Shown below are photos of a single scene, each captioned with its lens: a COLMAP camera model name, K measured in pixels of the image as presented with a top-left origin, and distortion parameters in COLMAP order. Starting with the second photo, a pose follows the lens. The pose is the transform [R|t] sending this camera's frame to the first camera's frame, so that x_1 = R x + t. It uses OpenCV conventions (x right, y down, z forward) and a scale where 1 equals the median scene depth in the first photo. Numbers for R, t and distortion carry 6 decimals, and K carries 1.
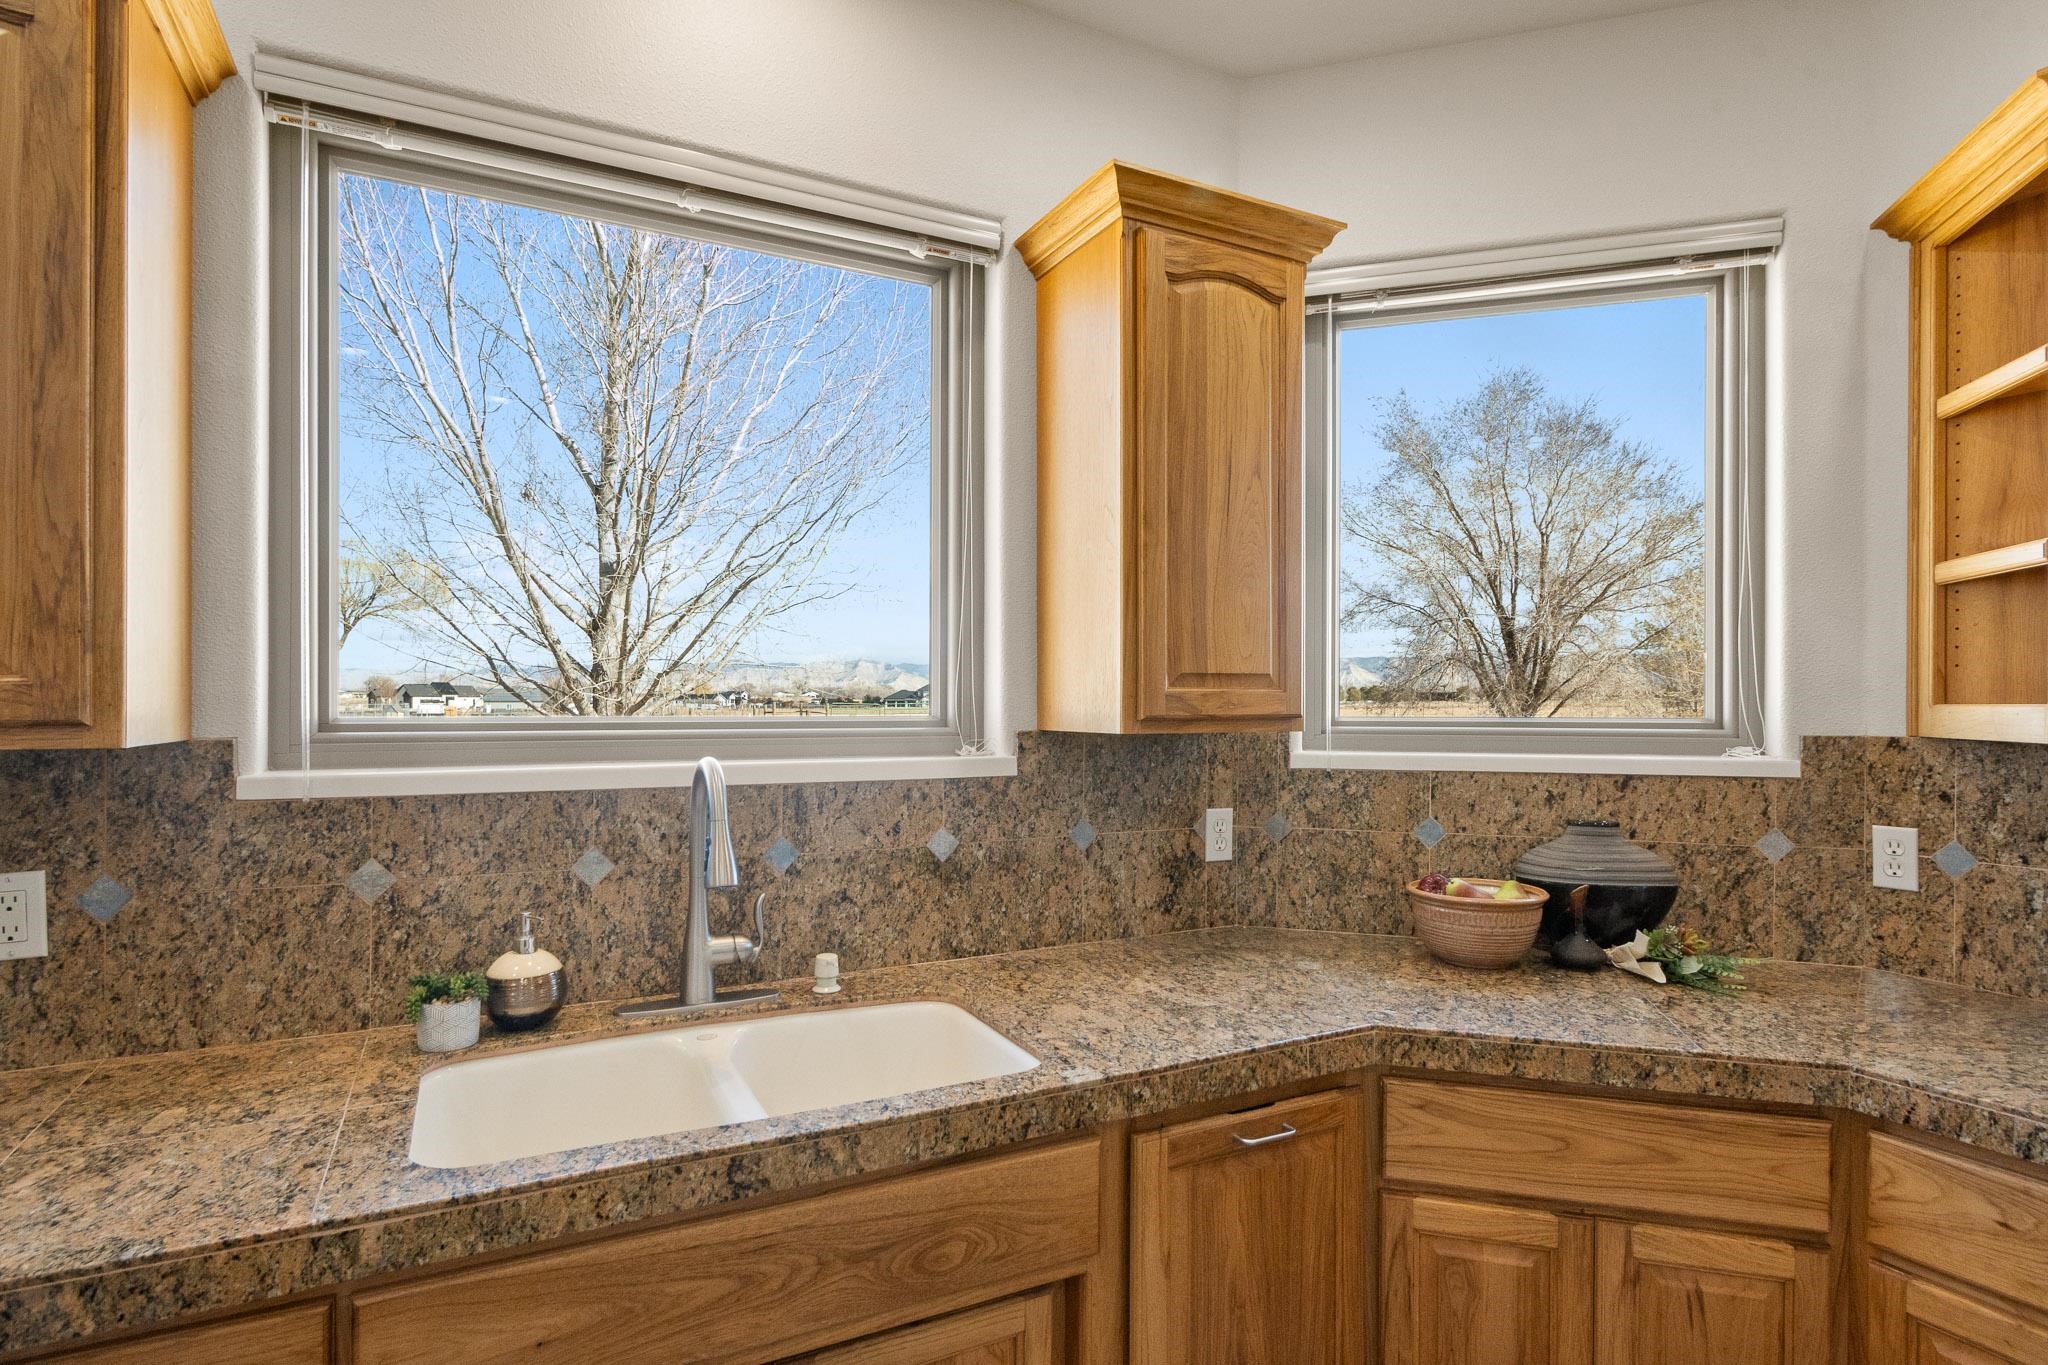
lens RADIAL K [[1041.1, 0, 1000.6], [0, 1041.1, 707.3], [0, 0, 1]] dist [0.002252, -0.003513]
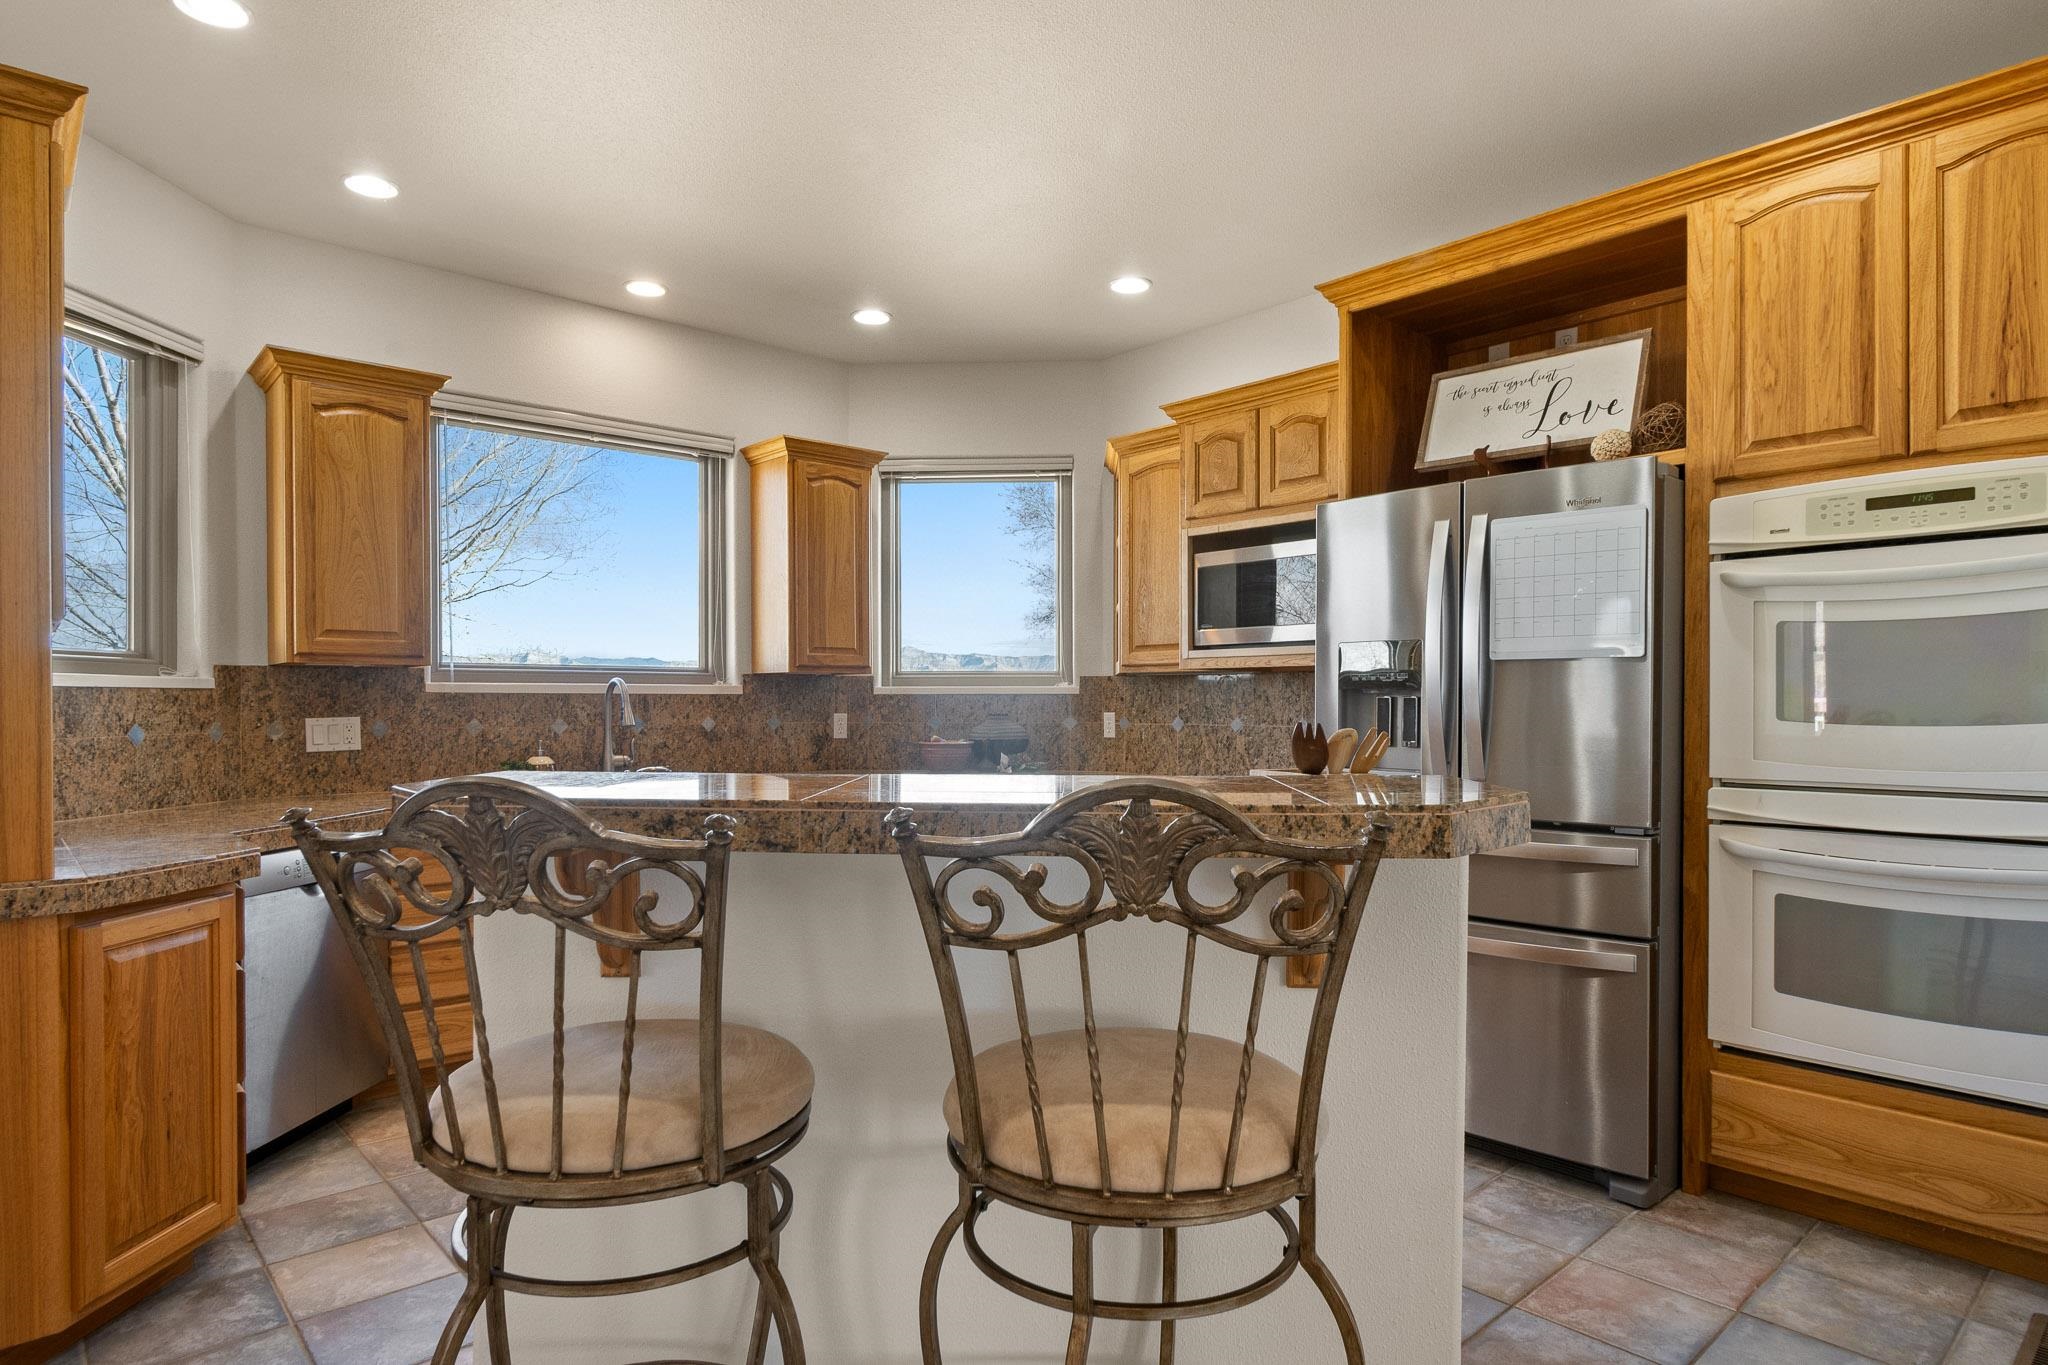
lens RADIAL K [[1142.9, 0, 1012.7], [0, 1142.9, 713.7], [0, 0, 1]] dist [-0.001952, -0.002971]
pose [[0.964258, -0.006316, 0.264889, -0.080543], [0.004863, 0.999969, 0.006142, 0.104606], [-0.264920, -0.004634, 0.964259, -1.616068]]
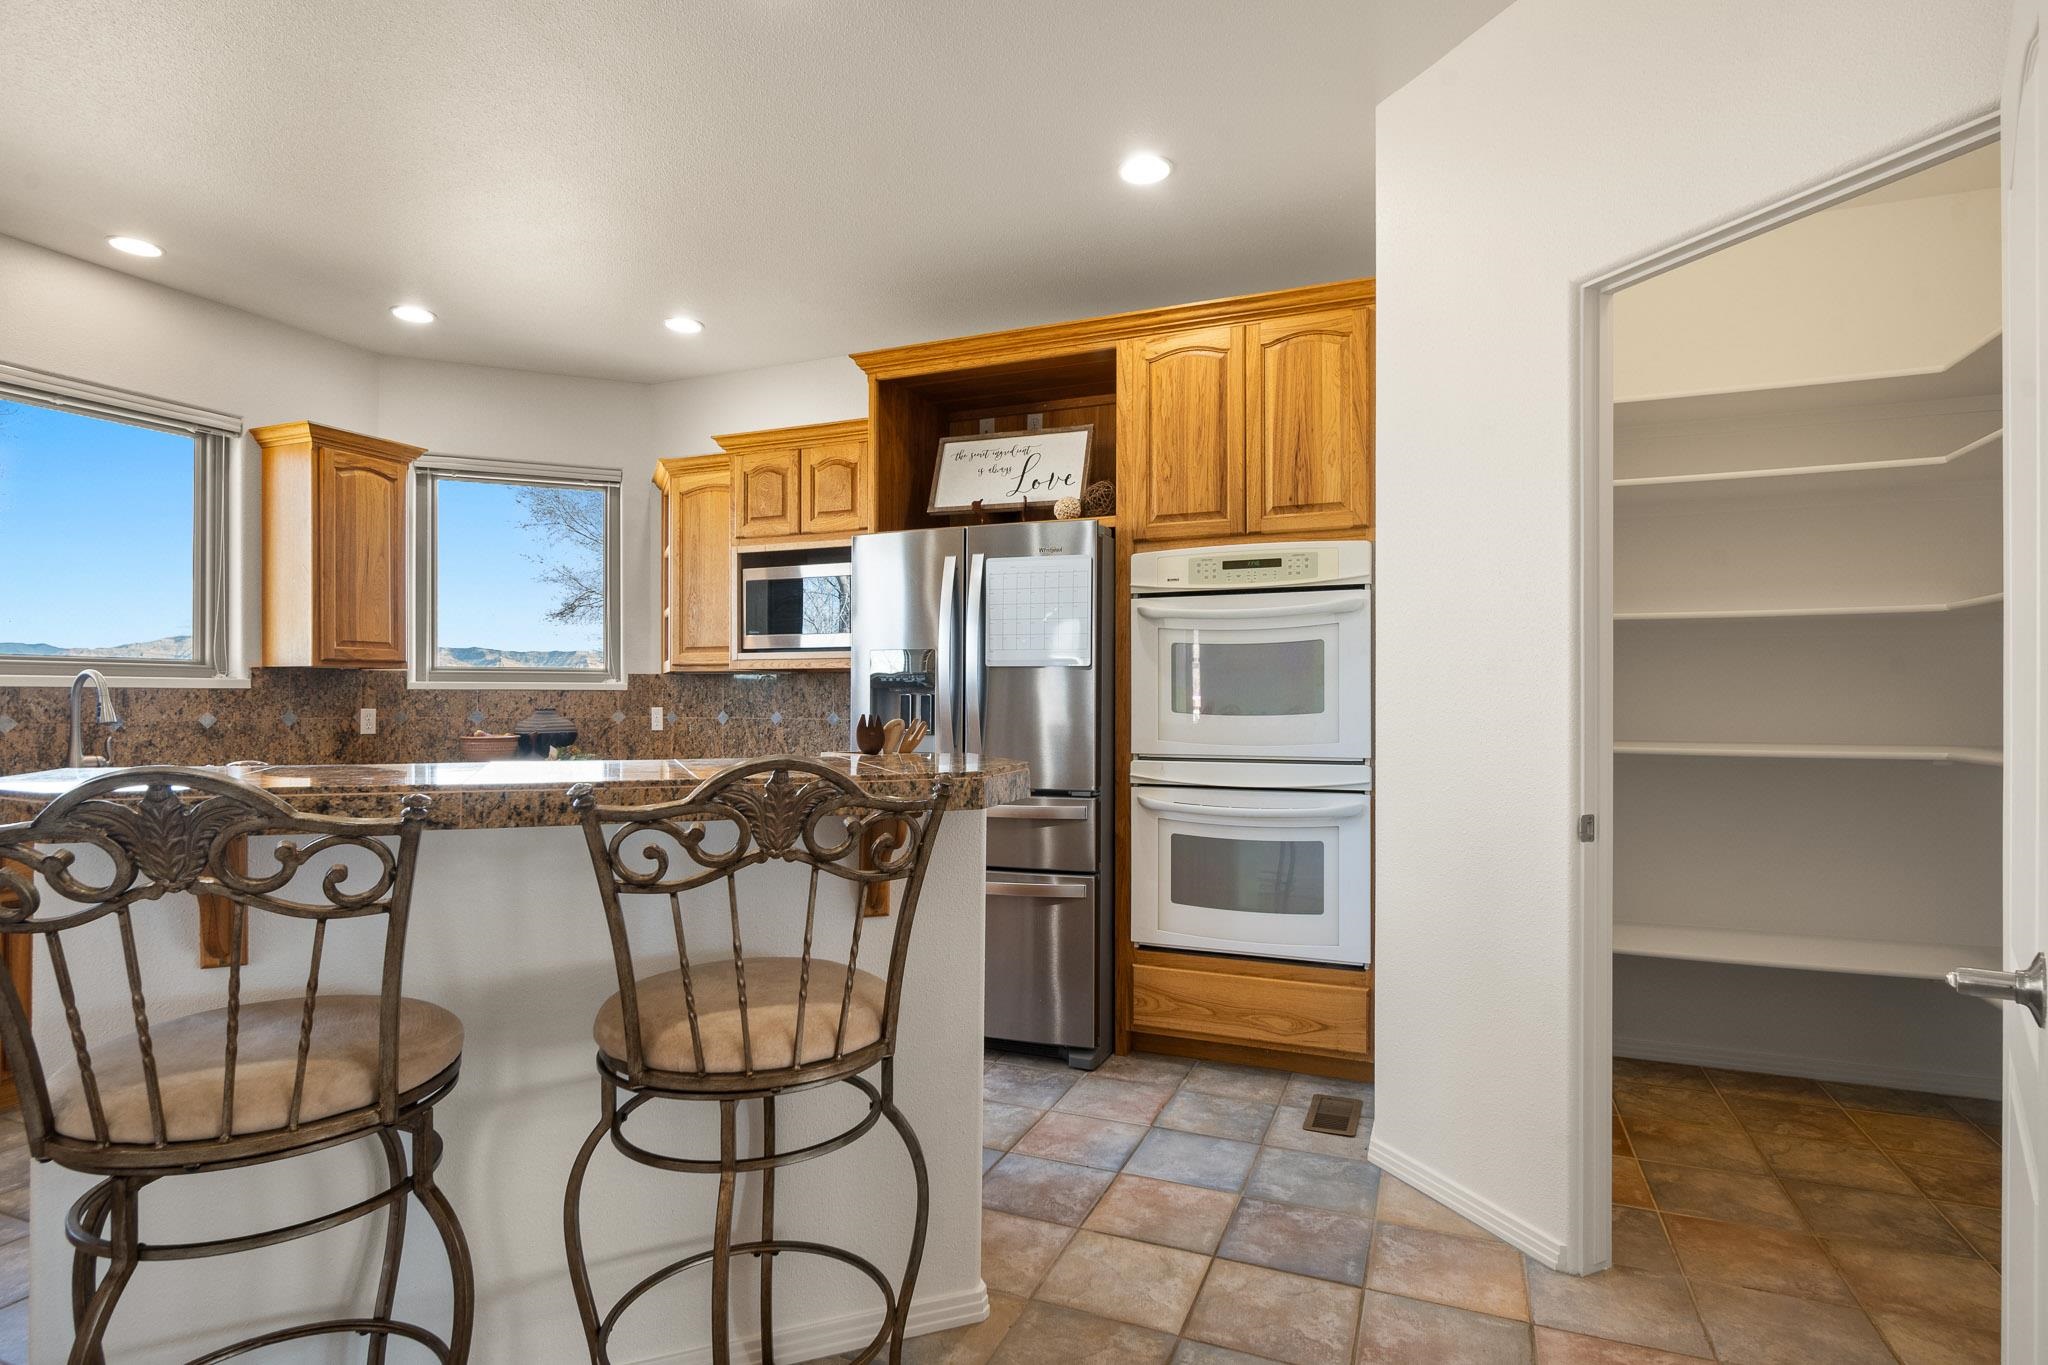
lens RADIAL K [[1041.1, 0, 1021.1], [0, 1041.1, 696.9], [0, 0, 1]] dist [0.002252, -0.003513]
pose [[0.753126, -0.000371, 0.657877, -0.211908], [0.003394, 0.999989, -0.003321, 0.104468], [-0.657868, 0.004734, 0.753118, -1.720413]]
